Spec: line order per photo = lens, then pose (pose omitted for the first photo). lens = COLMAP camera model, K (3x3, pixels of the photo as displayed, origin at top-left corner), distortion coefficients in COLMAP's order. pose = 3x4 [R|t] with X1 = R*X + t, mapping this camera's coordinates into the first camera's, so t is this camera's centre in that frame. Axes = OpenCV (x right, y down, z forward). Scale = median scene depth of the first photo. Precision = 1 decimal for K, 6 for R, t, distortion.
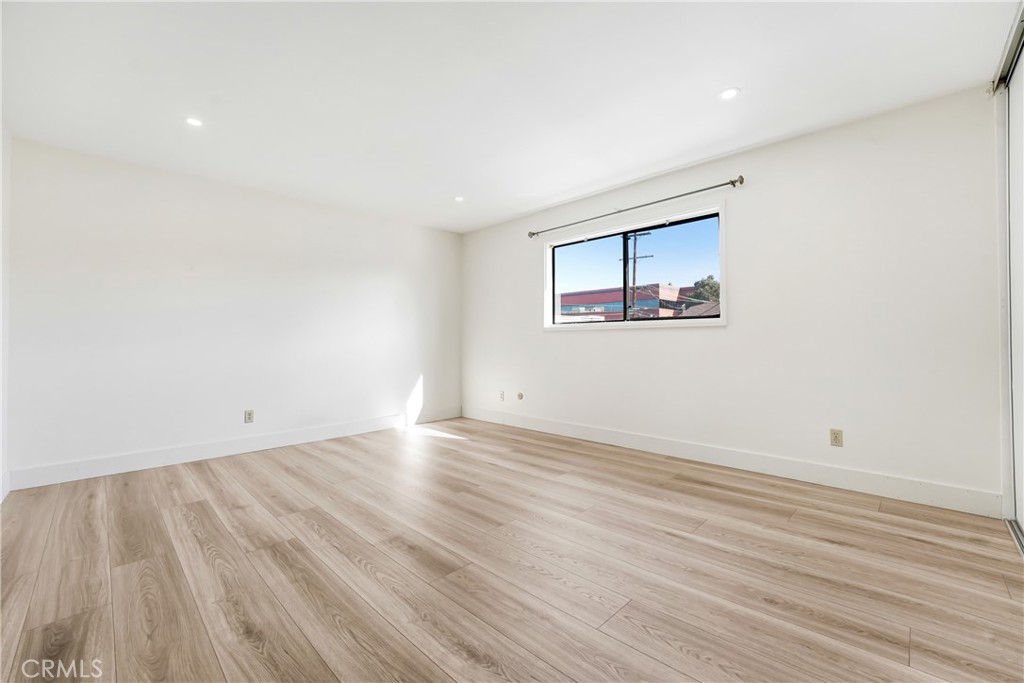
lens RADIAL K [[406.8, 0, 512.0], [0, 406.8, 341.5], [0, 0, 1]] dist [-0.001503, -0.000145]
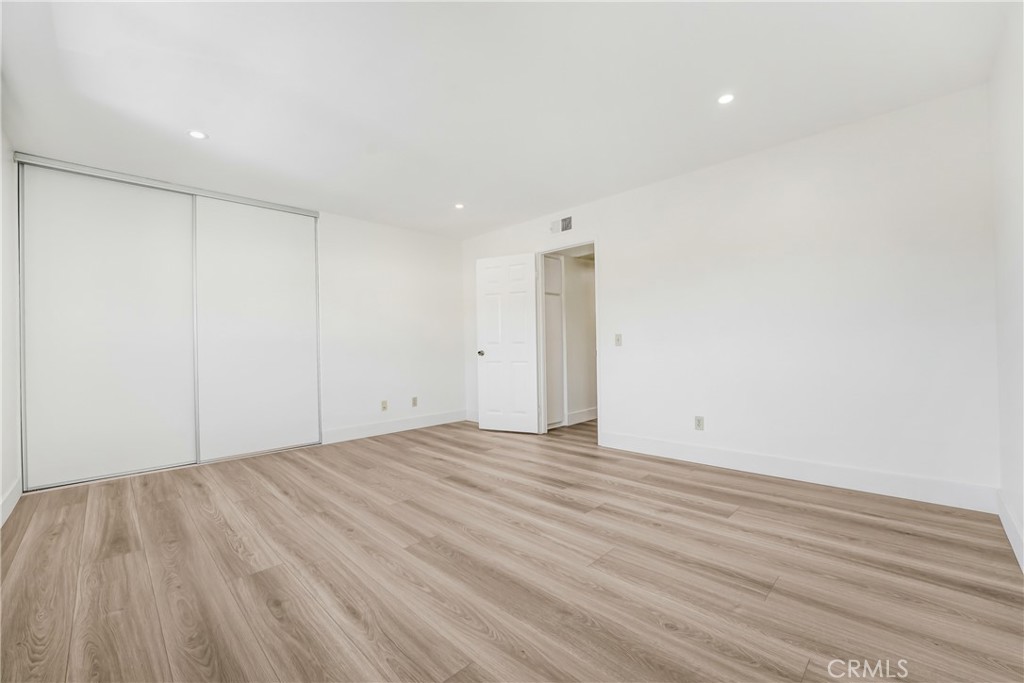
lens RADIAL K [[406.8, 0, 512.0], [0, 406.8, 341.5], [0, 0, 1]] dist [-0.001503, -0.000145]
pose [[-0.999443, 0.033302, 0.001940, -0.323645], [0.033285, 0.999413, -0.008160, 0.000869], [-0.002211, -0.008091, -0.999965, 1.976996]]
